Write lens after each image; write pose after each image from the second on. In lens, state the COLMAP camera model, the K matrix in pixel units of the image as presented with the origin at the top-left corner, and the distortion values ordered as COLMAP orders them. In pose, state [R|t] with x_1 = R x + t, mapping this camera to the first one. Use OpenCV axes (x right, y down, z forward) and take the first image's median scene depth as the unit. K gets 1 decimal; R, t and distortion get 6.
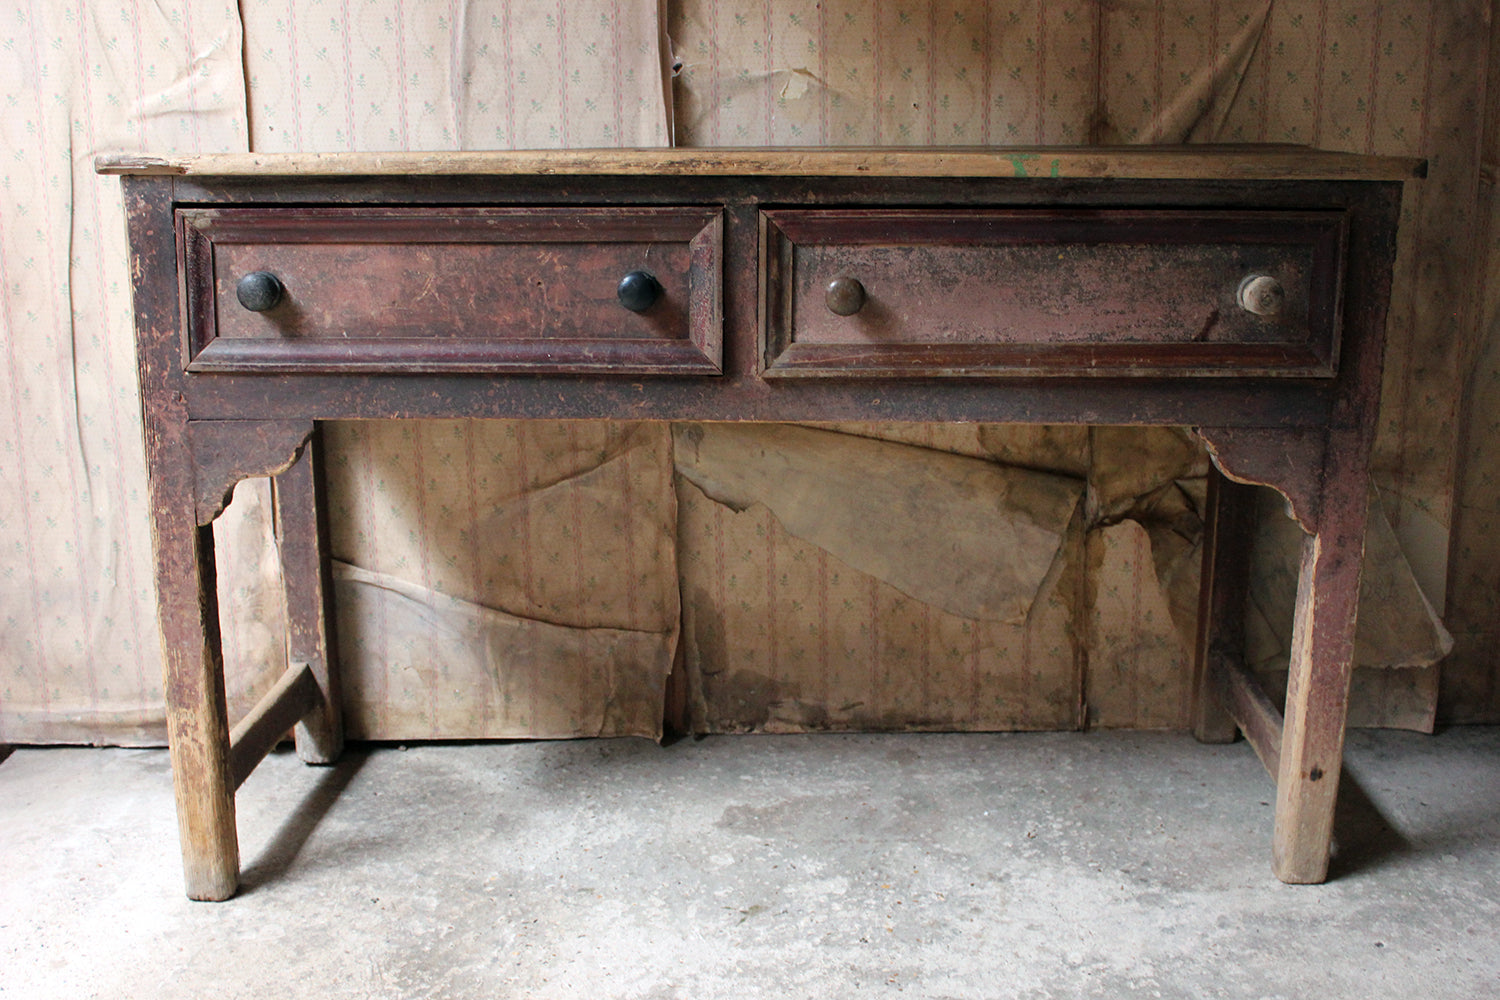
lens RADIAL K [[1661.5, 0, 747.4], [0, 1661.5, 510.3], [0, 0, 1]] dist [-0.066577, 0.000000]
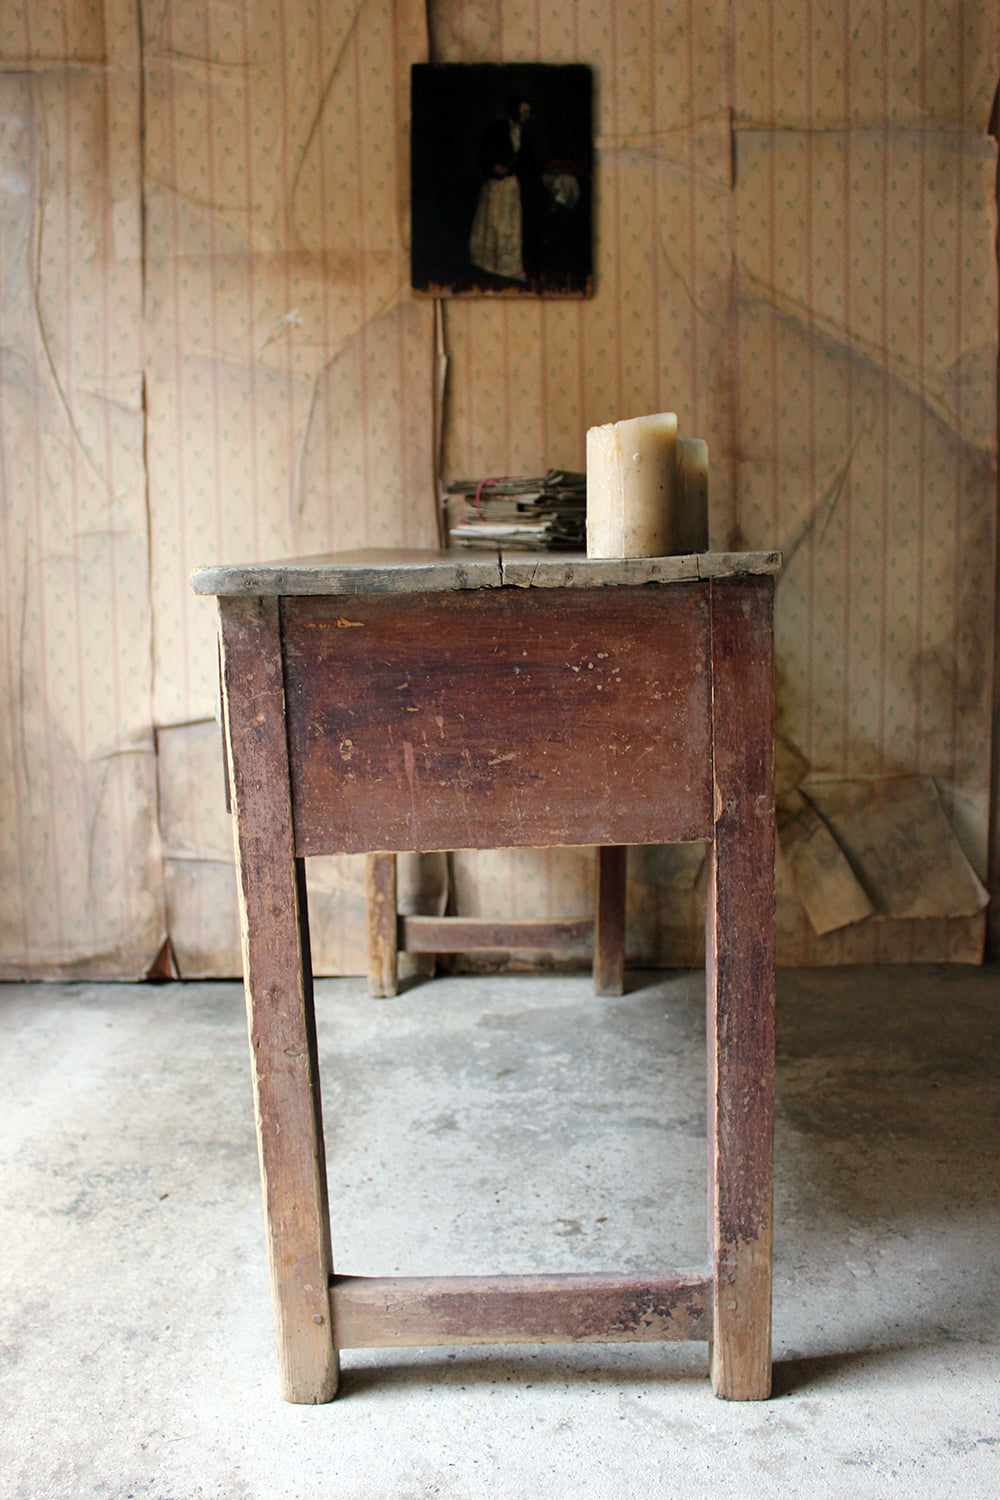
lens RADIAL K [[1385.5, 0, 478.6], [0, 1385.5, 740.4], [0, 0, 1]] dist [-0.097857, 0.000000]
pose [[0.999970, -0.004297, 0.006517, -0.023582], [0.004939, 0.994769, -0.102034, 0.069707], [-0.006045, 0.102063, 0.994760, -0.200663]]
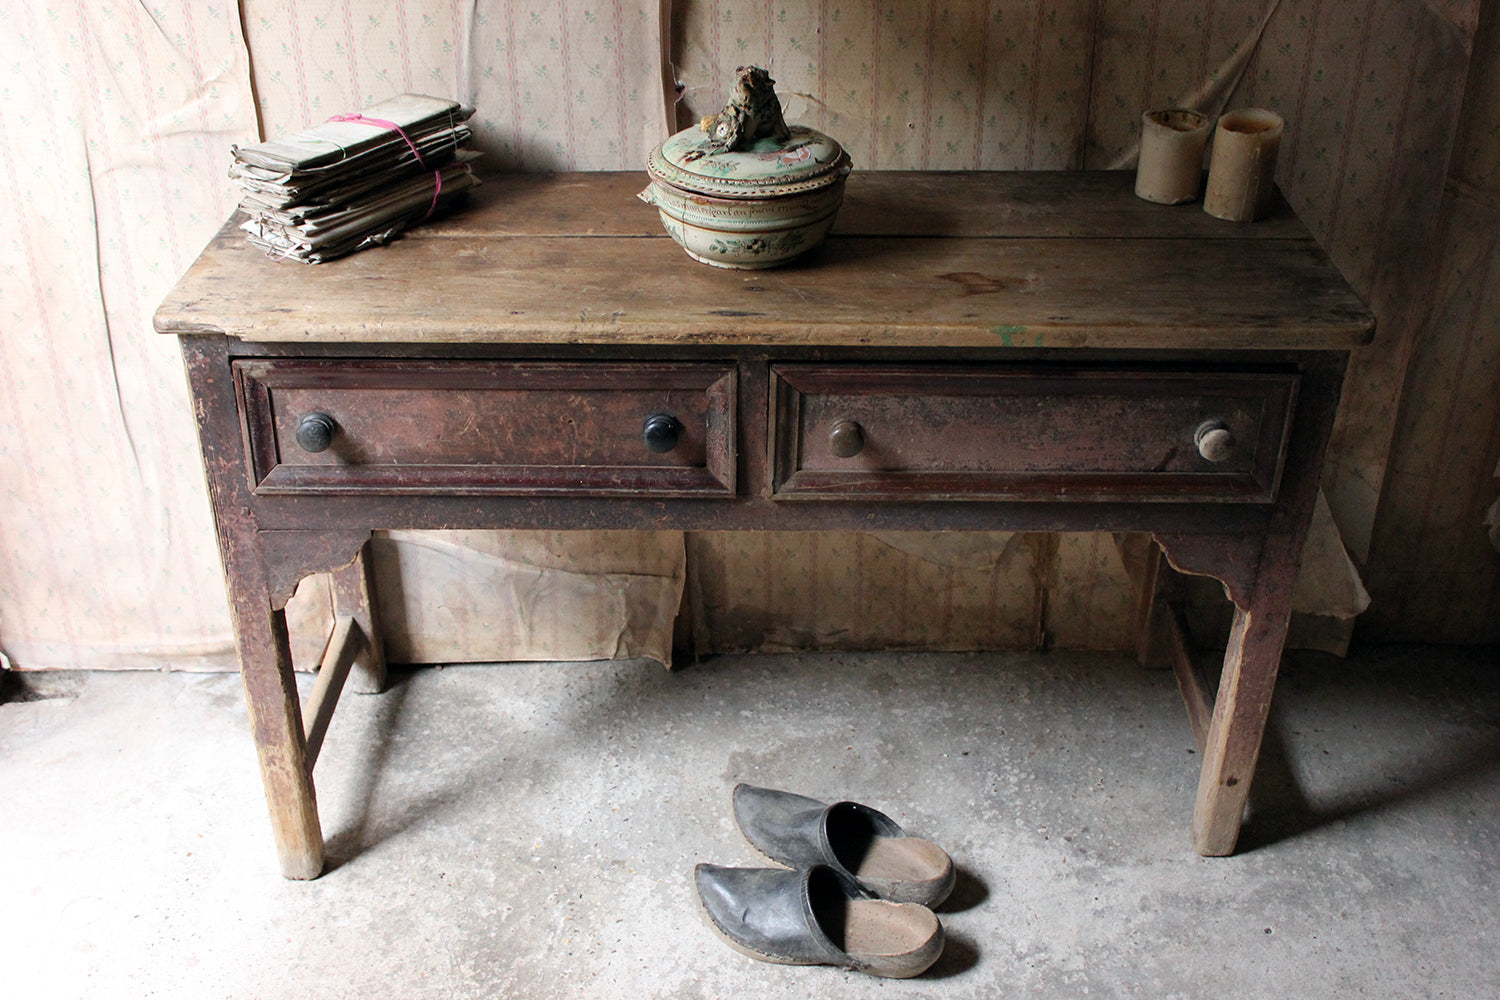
lens RADIAL K [[1702.8, 0, 745.2], [0, 1702.8, 512.0], [0, 0, 1]] dist [-0.070417, 0.000000]
pose [[0.999666, -0.007840, 0.024609, -0.031755], [-0.000137, 0.951189, 0.308608, -0.364331], [-0.025827, -0.308508, 0.950871, -0.084129]]
